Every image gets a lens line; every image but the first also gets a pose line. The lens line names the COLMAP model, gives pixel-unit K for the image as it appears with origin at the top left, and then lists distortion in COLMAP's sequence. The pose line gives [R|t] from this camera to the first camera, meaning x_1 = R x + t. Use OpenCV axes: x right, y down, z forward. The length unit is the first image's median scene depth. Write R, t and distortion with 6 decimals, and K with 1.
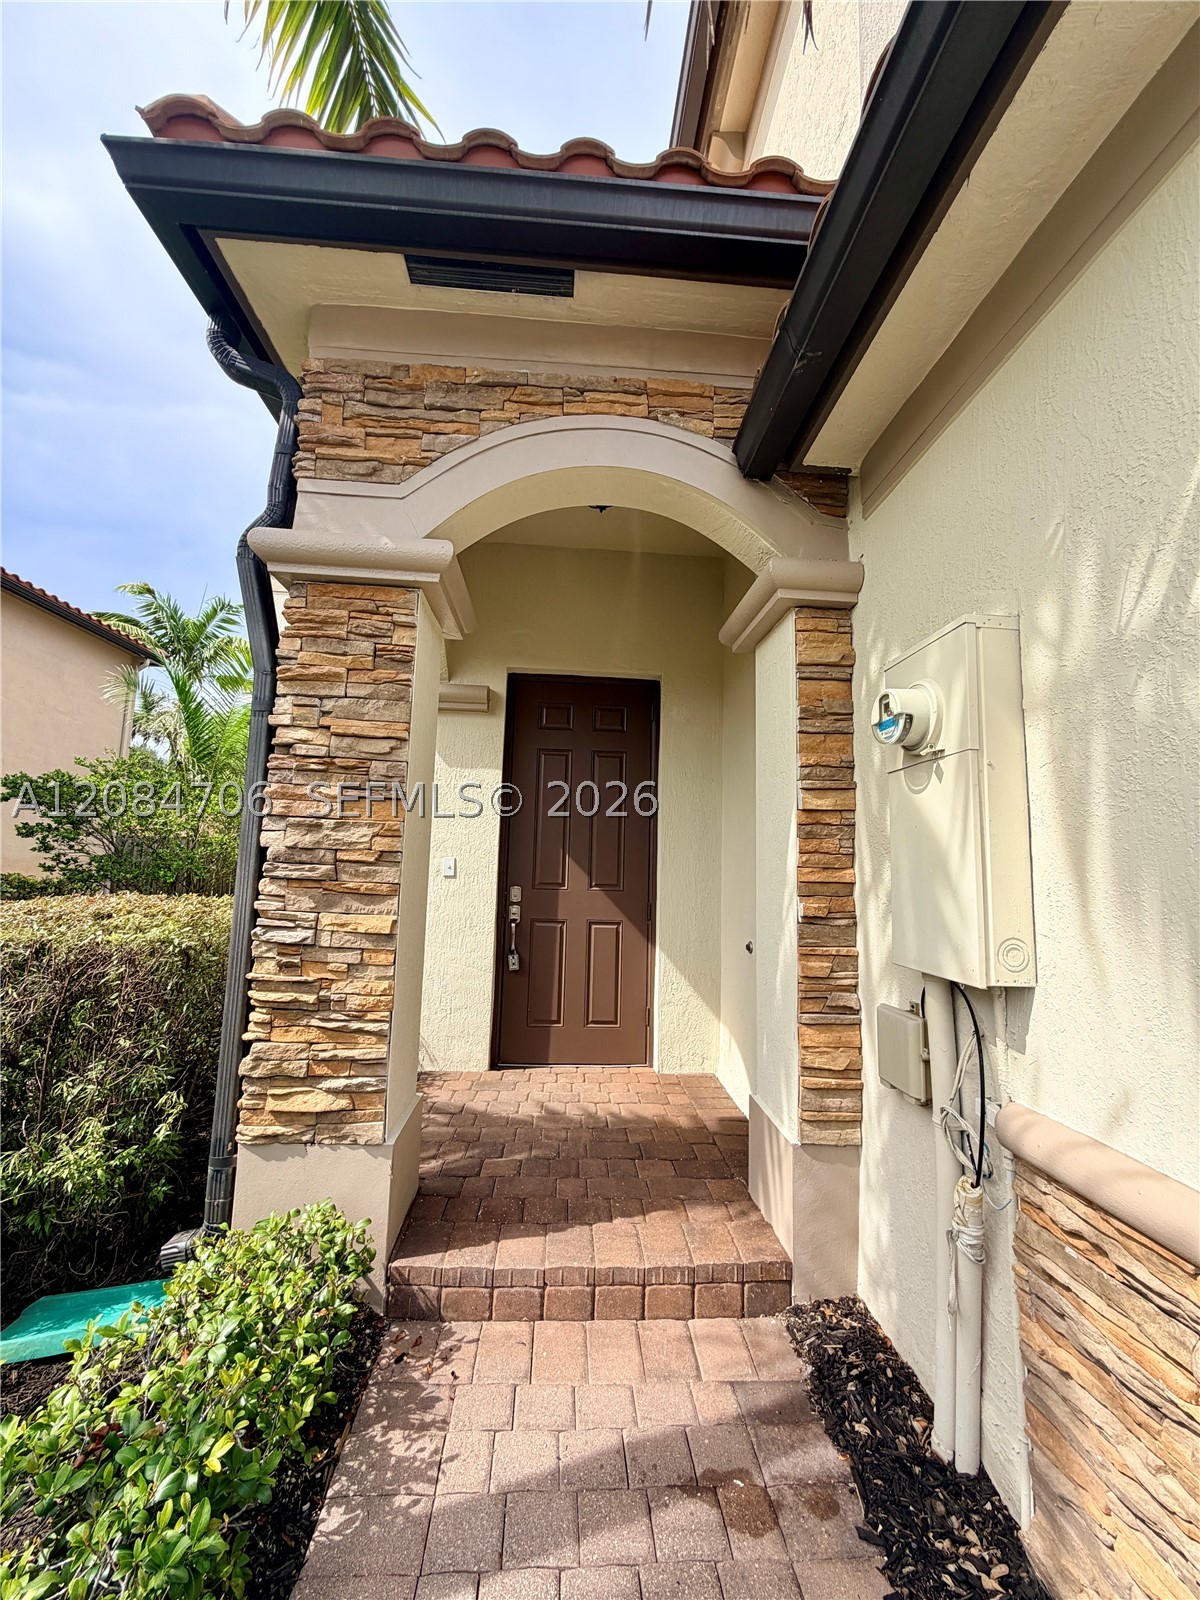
lens RADIAL K [[648.4, 0, 600.0], [0, 648.4, 800.0], [0, 0, 1]] dist [0.000116, 0.000031]
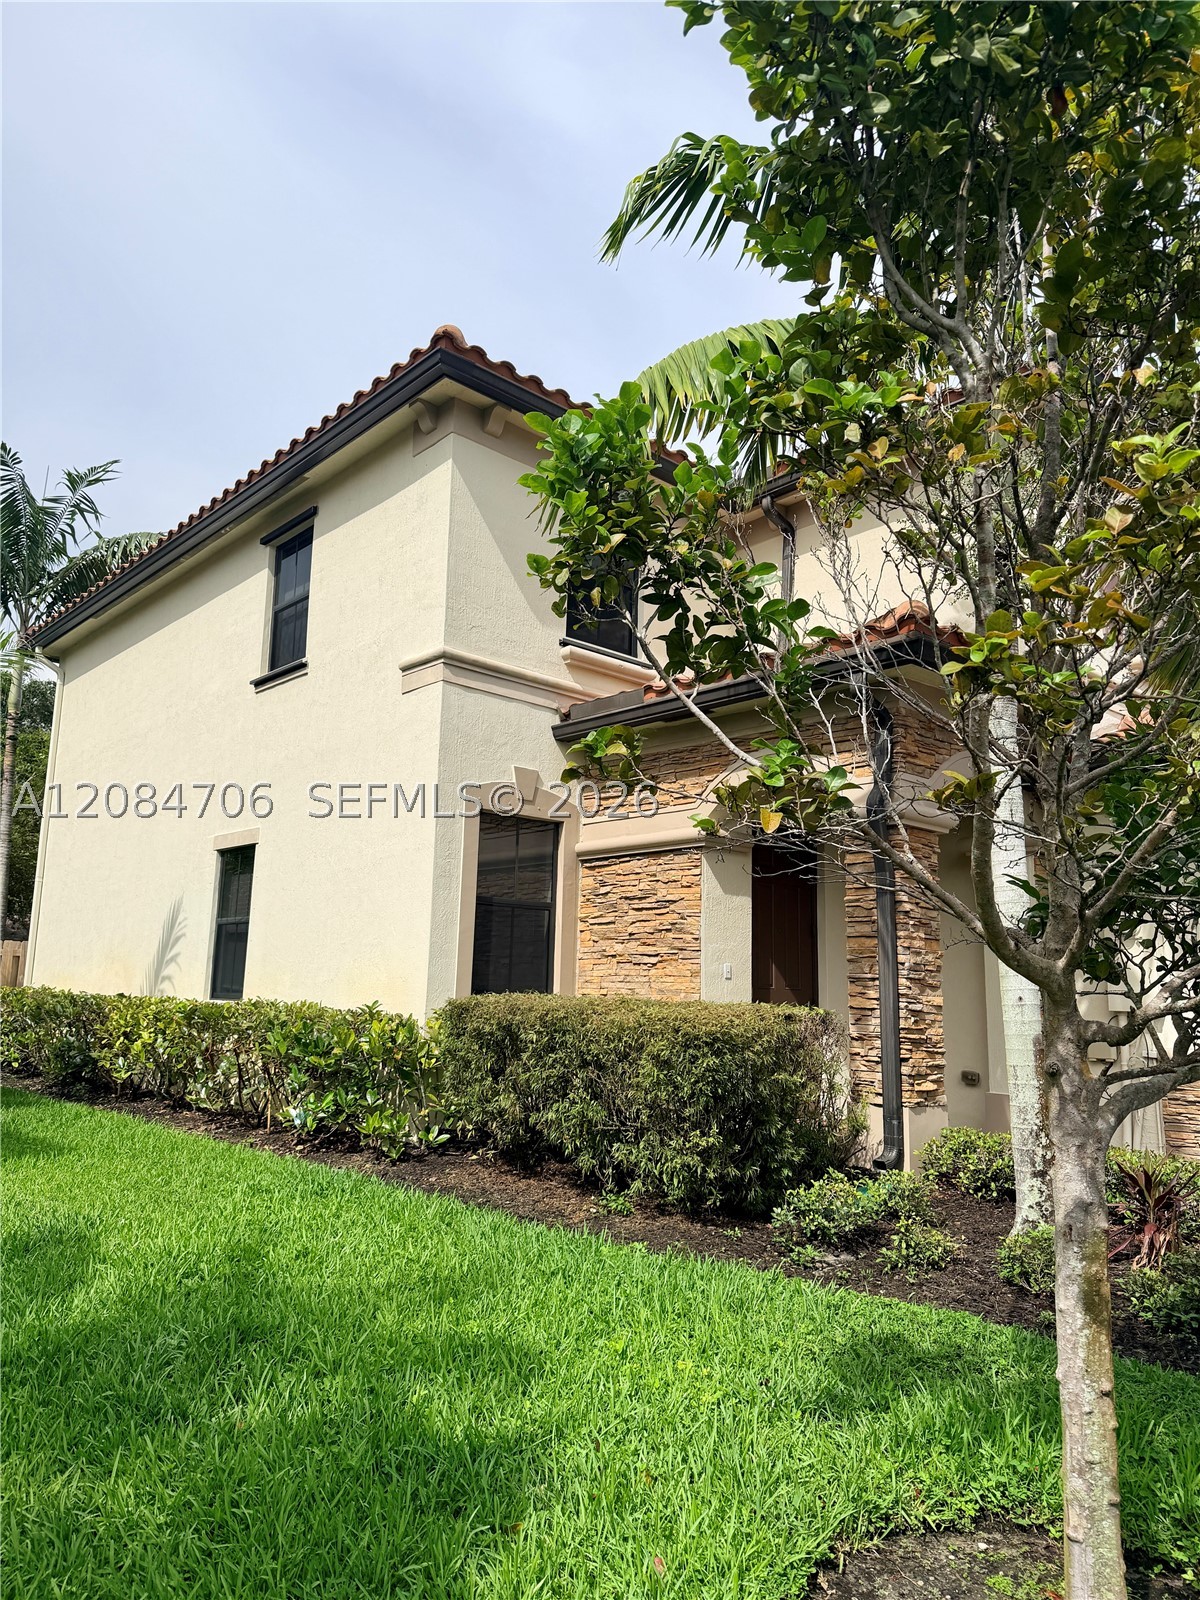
lens RADIAL K [[1109.7, 0, 600.0], [0, 1109.7, 800.0], [0, 0, 1]] dist [0.120378, -0.000748]
pose [[0.787256, 0.104868, 0.607644, -3.366946], [-0.084067, 0.994485, -0.062713, -0.130350], [-0.610869, -0.001711, 0.791730, -1.169102]]
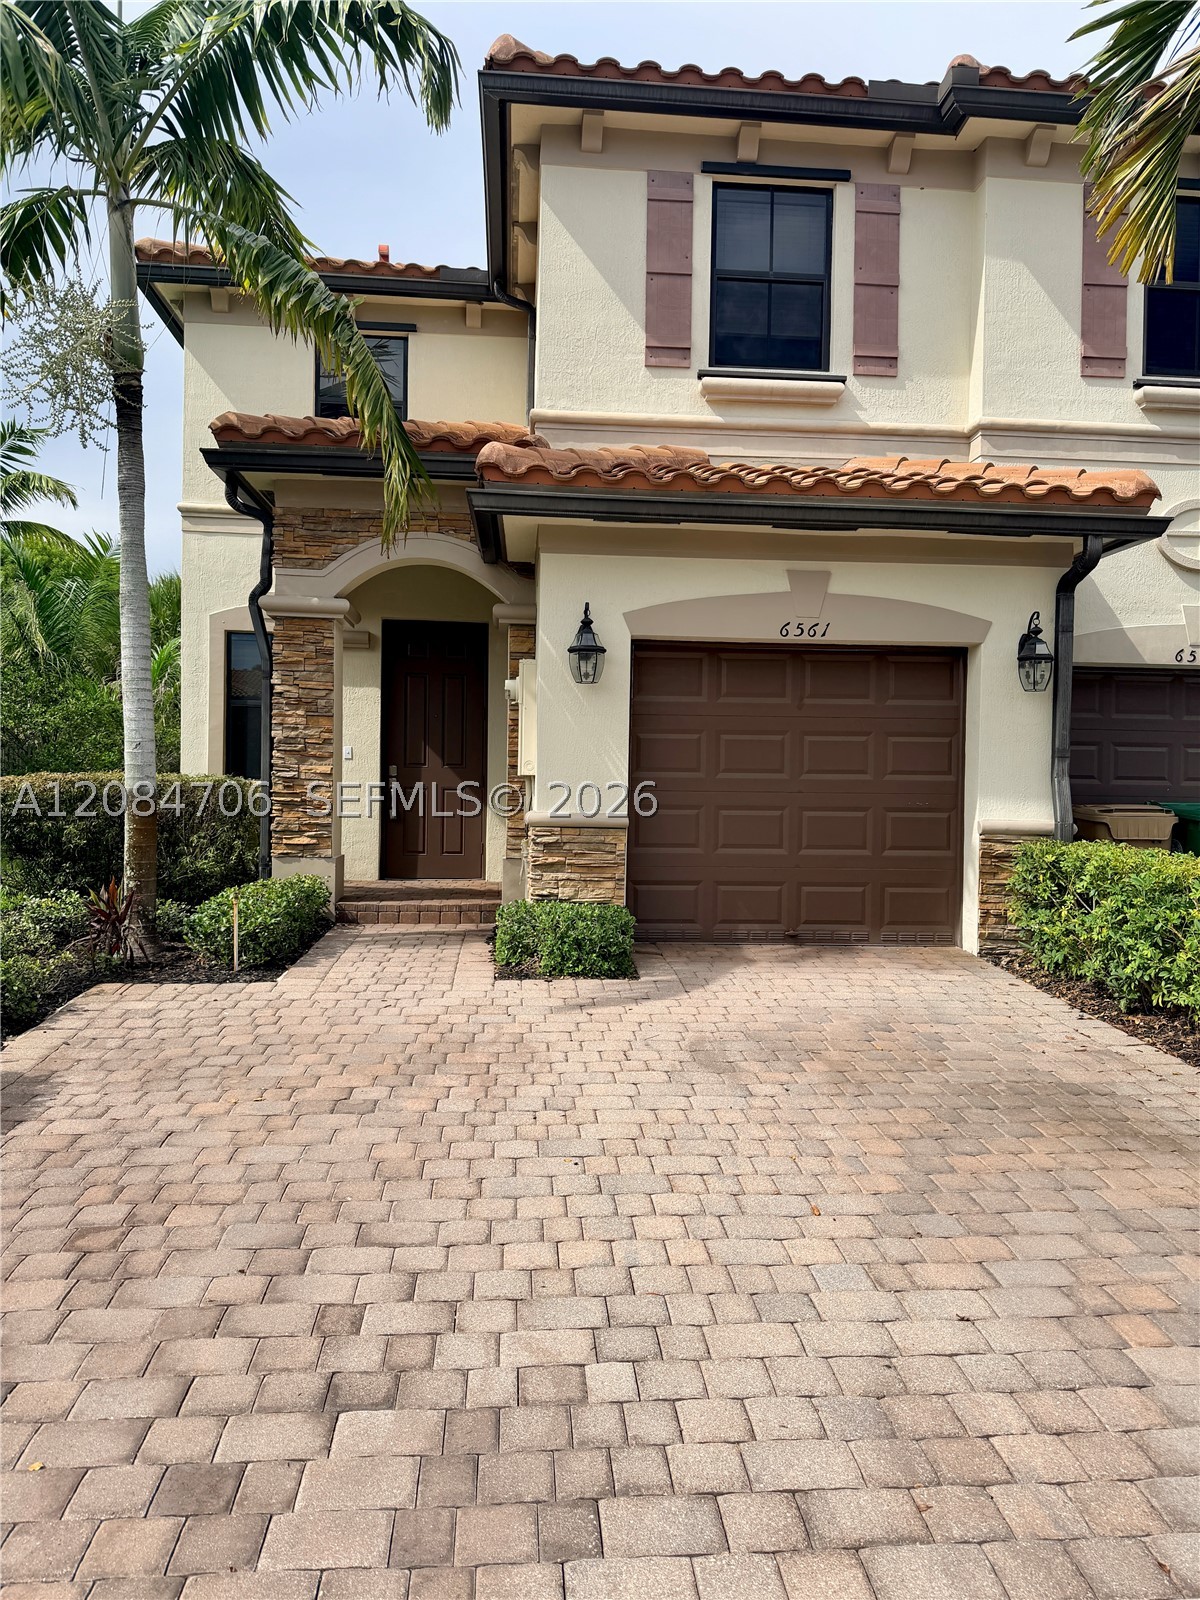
lens RADIAL K [[1109.7, 0, 600.0], [0, 1109.7, 800.0], [0, 0, 1]] dist [0.120378, -0.000748]
pose [[0.999703, -0.013354, 0.020376, 0.563391], [0.010800, 0.992634, 0.120666, -0.174836], [-0.021838, -0.120410, 0.992484, -3.007514]]
